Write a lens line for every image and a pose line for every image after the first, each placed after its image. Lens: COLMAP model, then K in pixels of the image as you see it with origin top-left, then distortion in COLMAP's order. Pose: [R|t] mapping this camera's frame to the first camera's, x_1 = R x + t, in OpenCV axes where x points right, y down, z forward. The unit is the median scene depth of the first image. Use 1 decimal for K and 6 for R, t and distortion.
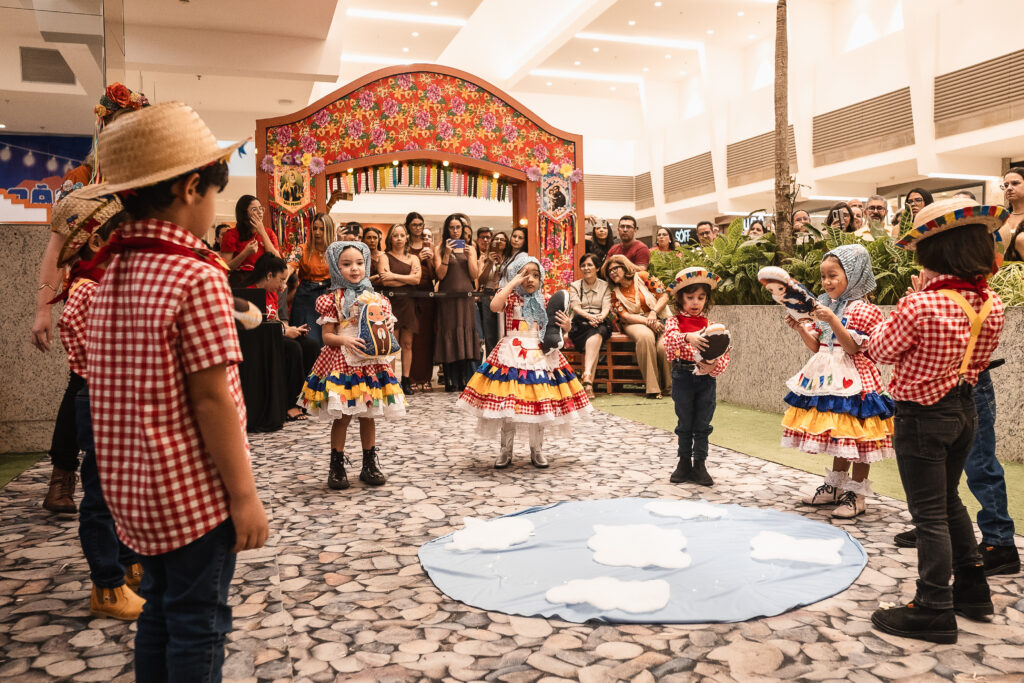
lens RADIAL K [[861.2, 0, 529.2], [0, 861.2, 353.4], [0, 0, 1]] dist [-0.047424, 0.009131]
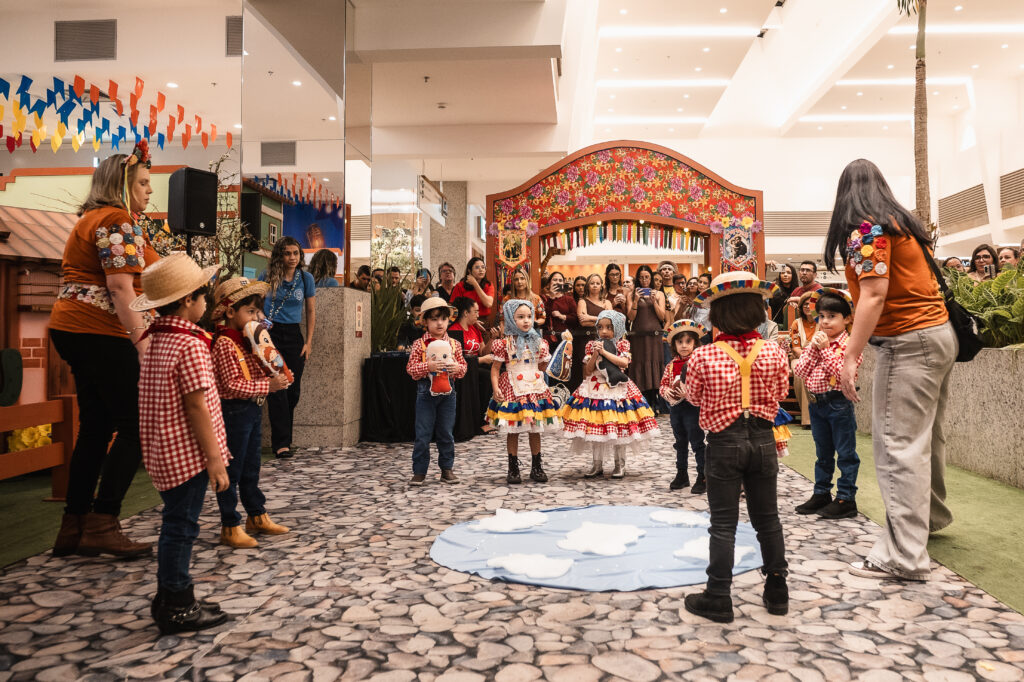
lens RADIAL K [[796.9, 0, 531.9], [0, 796.9, 316.6], [0, 0, 1]] dist [-0.063358, 0.044081]
pose [[0.935485, -0.005666, -0.353320, 0.159658], [-0.022557, 0.996875, -0.075710, -0.006001], [0.352645, 0.078796, 0.932434, -0.063084]]
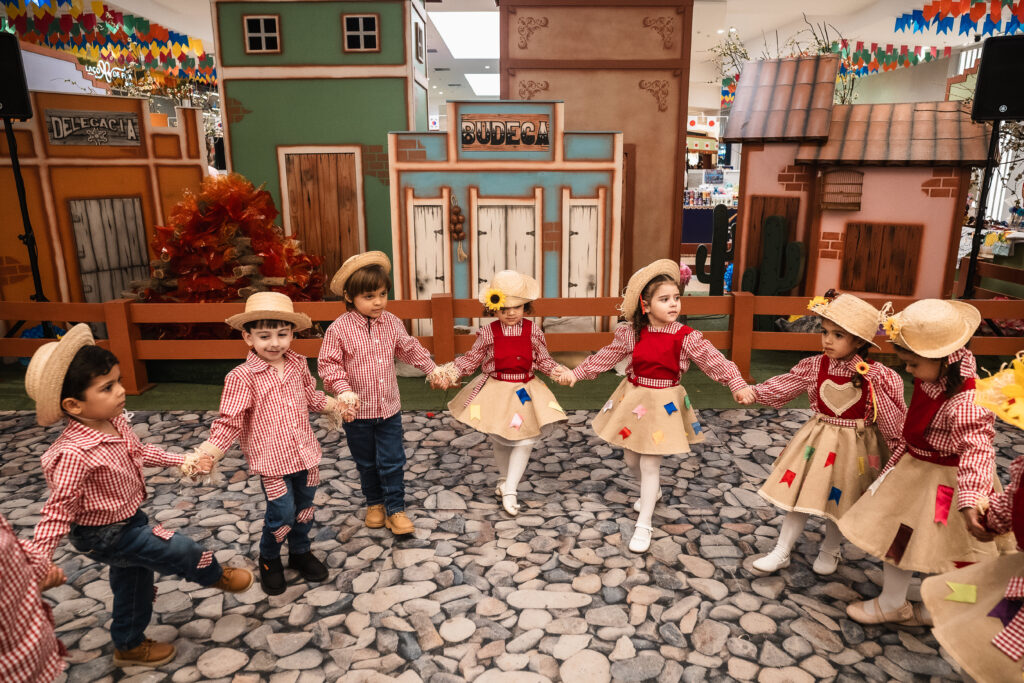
lens RADIAL K [[668.9, 0, 535.4], [0, 668.9, 345.7], [0, 0, 1]] dist [-0.025520, 0.006001]
pose [[-0.289178, 0.240661, -0.926530, 0.217102], [-0.050805, 0.962660, 0.265902, -0.079081], [0.955926, 0.123966, -0.266153, 0.325950]]
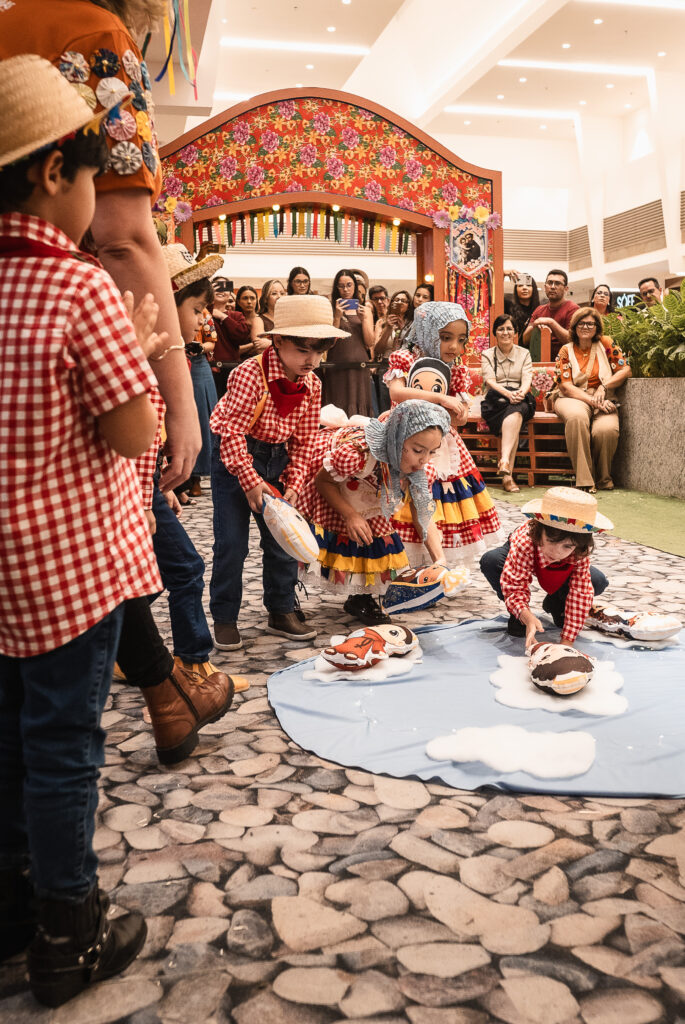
lens RADIAL K [[993.6, 0, 344.2], [0, 993.6, 462.3], [0, 0, 1]] dist [-0.049202, 0.000000]
pose [[0.995078, 0.010176, -0.098567, 0.008981], [-0.008024, 0.999721, 0.022210, 0.004612], [0.098766, -0.021310, 0.994883, 0.042336]]
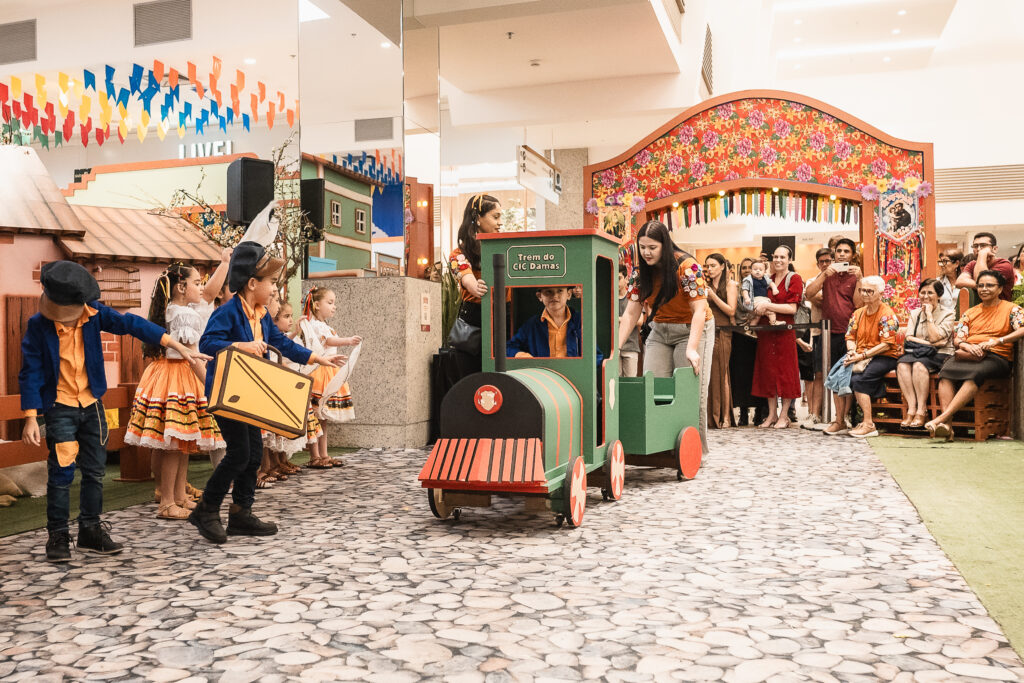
lens RADIAL K [[993.6, 0, 417.8], [0, 993.6, 379.6], [0, 0, 1]] dist [-0.049202, 0.000000]
pose [[0.794999, 0.020431, -0.606267, 0.280235], [-0.029633, 0.999547, -0.005174, 0.009551], [0.605887, 0.022079, 0.795245, -0.120780]]
